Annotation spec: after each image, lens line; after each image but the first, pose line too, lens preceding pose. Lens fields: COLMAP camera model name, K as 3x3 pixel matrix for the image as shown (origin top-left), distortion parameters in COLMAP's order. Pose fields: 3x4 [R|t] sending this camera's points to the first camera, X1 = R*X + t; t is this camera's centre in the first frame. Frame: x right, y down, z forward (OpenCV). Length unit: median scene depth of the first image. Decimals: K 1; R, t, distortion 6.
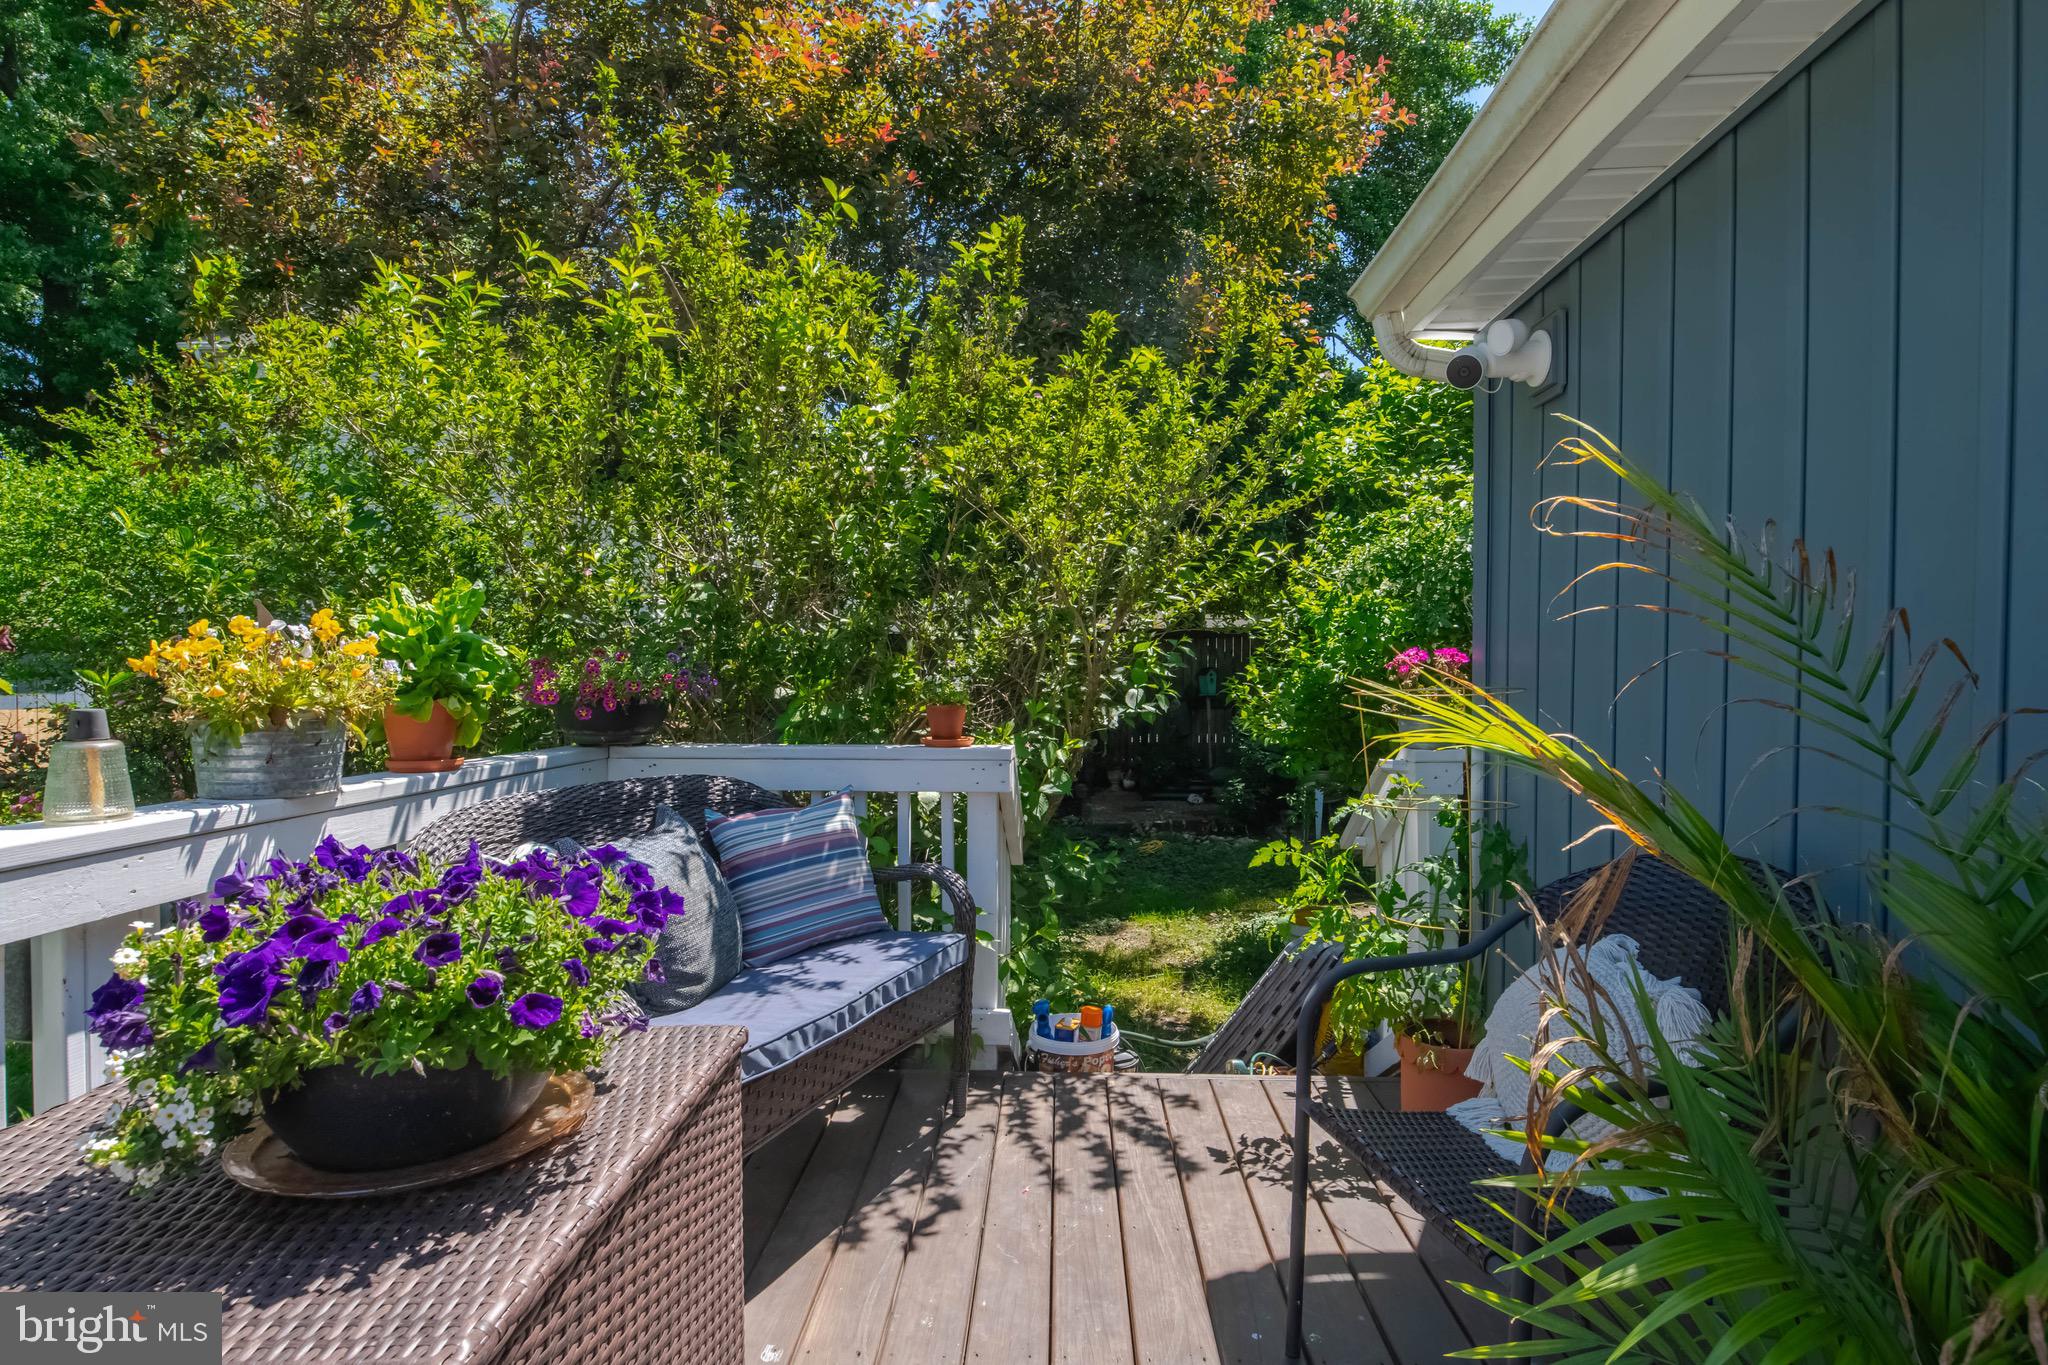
lens RADIAL K [[1030.1, 0, 1024.0], [0, 1030.1, 682.5], [0, 0, 1]] dist [0.002681, 0.000376]
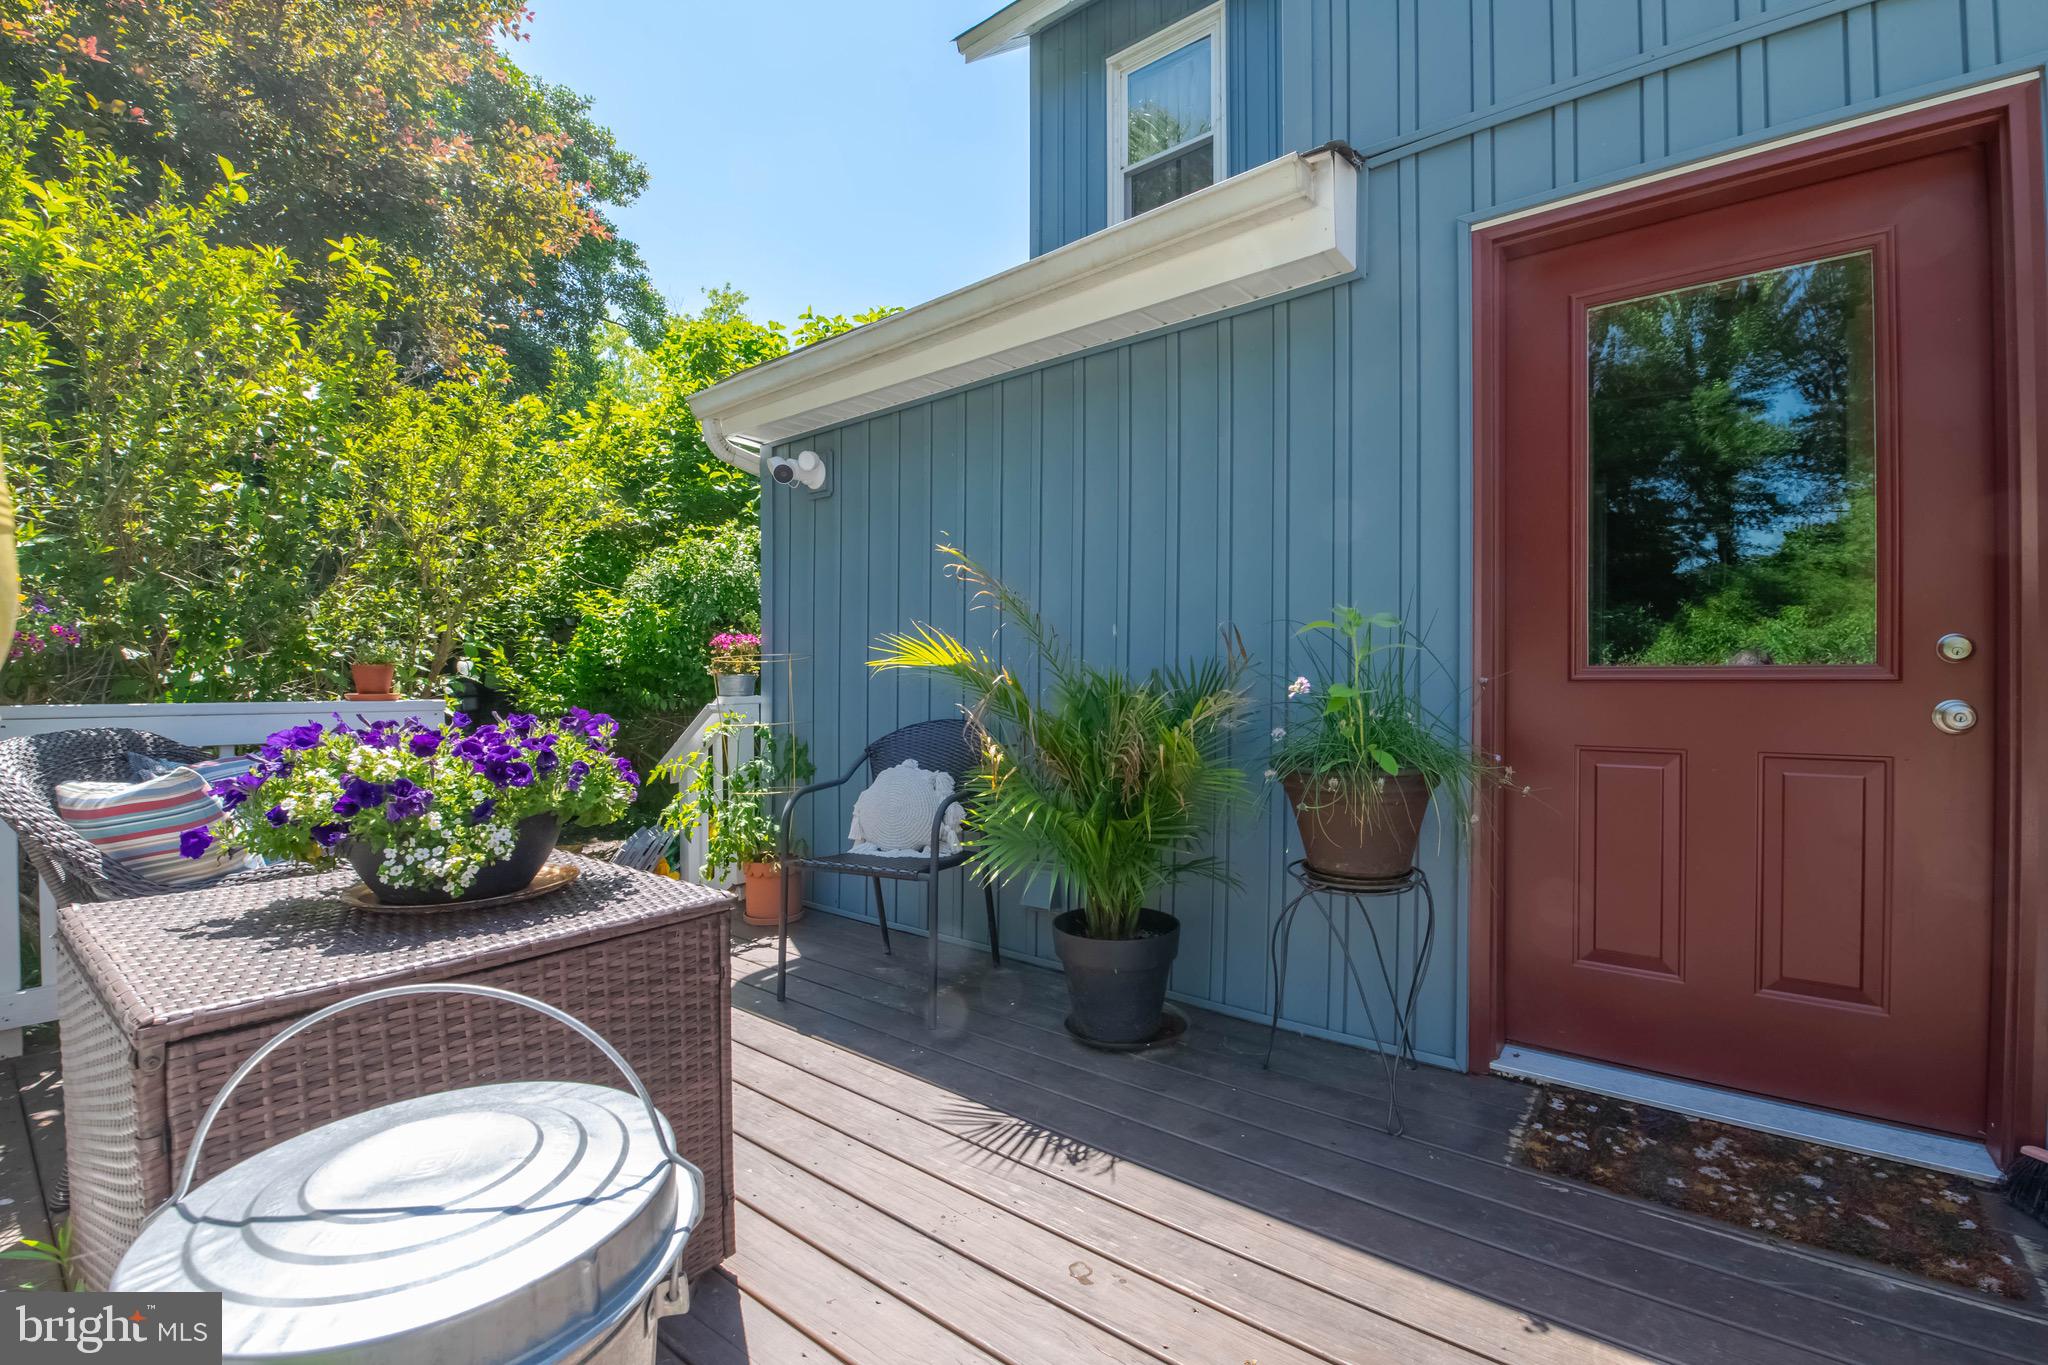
lens RADIAL K [[880.6, 0, 1024.0], [0, 880.6, 682.5], [0, 0, 1]] dist [0.017650, -0.019449]
pose [[0.607532, 0.002663, 0.794291, -0.553451], [0.003415, 0.999976, -0.005964, 0.064881], [-0.794288, 0.006336, 0.607508, -0.242850]]
